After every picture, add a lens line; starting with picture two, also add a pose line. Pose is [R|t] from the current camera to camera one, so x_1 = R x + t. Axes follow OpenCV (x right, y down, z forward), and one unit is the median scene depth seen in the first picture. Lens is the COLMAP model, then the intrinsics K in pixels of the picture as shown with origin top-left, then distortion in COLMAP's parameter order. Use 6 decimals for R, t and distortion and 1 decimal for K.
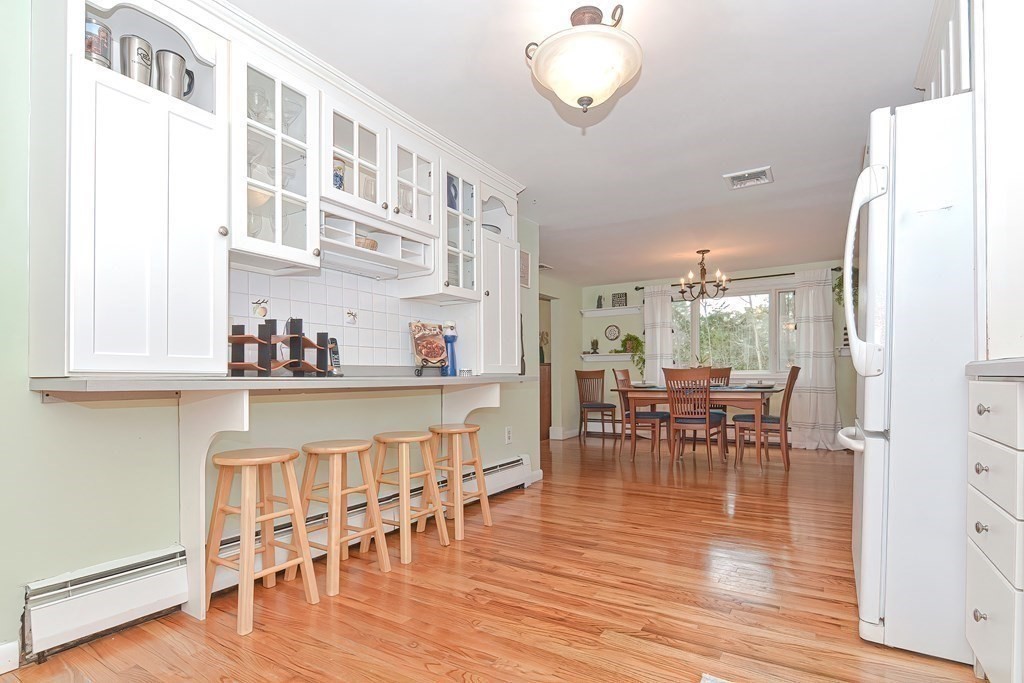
lens RADIAL K [[504.6, 0, 506.0], [0, 504.6, 371.5], [0, 0, 1]] dist [0.002259, -0.000164]
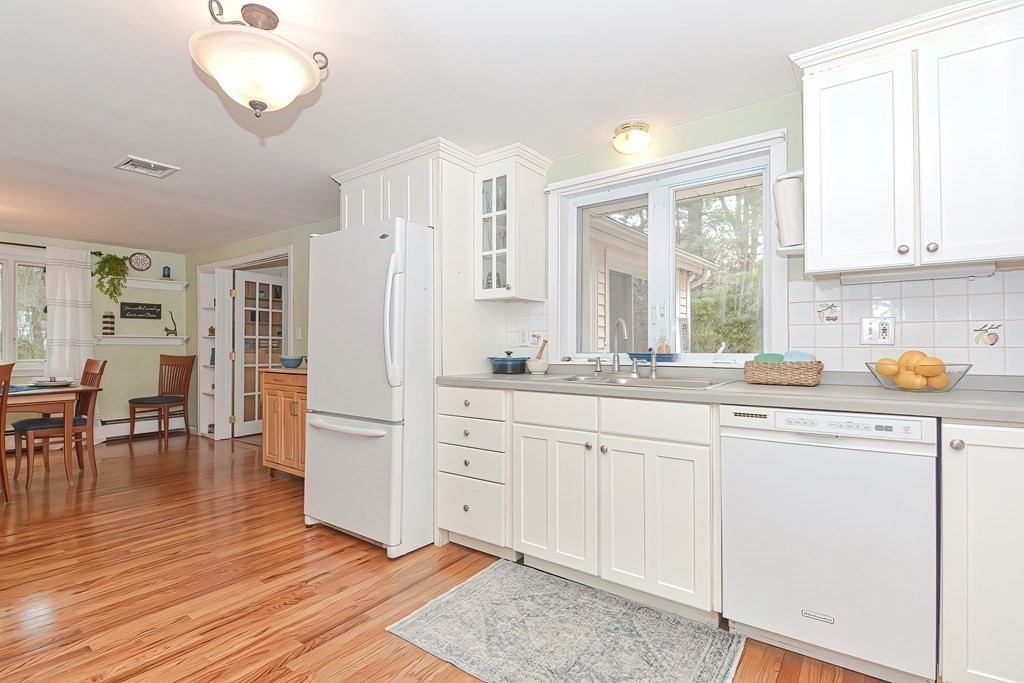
lens RADIAL K [[497.0, 0, 512.0], [0, 497.0, 341.5], [0, 0, 1]] dist [0.003045, -0.009736]
pose [[0.080882, 0.013133, 0.996637, -0.695594], [-0.008666, 0.999885, -0.012473, -0.102513], [-0.996686, -0.007628, 0.080986, 0.462182]]
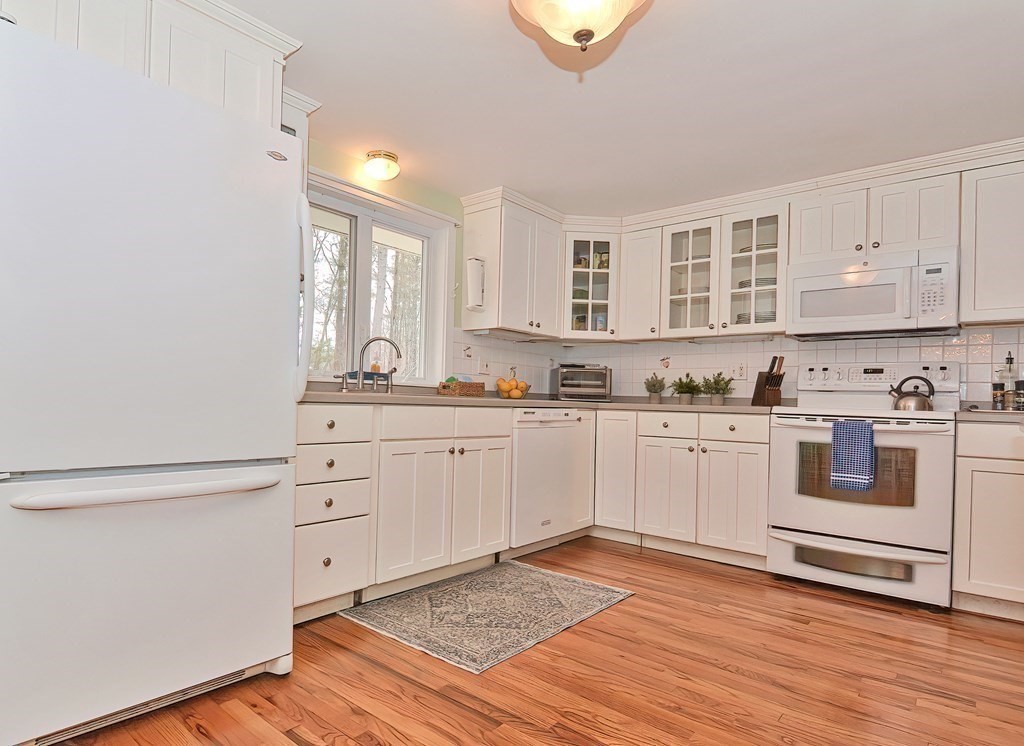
lens RADIAL K [[544.4, 0, 477.5], [0, 544.4, 398.4], [0, 0, 1]] dist [-0.001634, -0.000092]
pose [[-0.982671, -0.020441, 0.184228, 0.148782], [-0.023355, 0.999634, -0.013660, 0.004751], [-0.183882, -0.017726, -0.982789, 1.767552]]
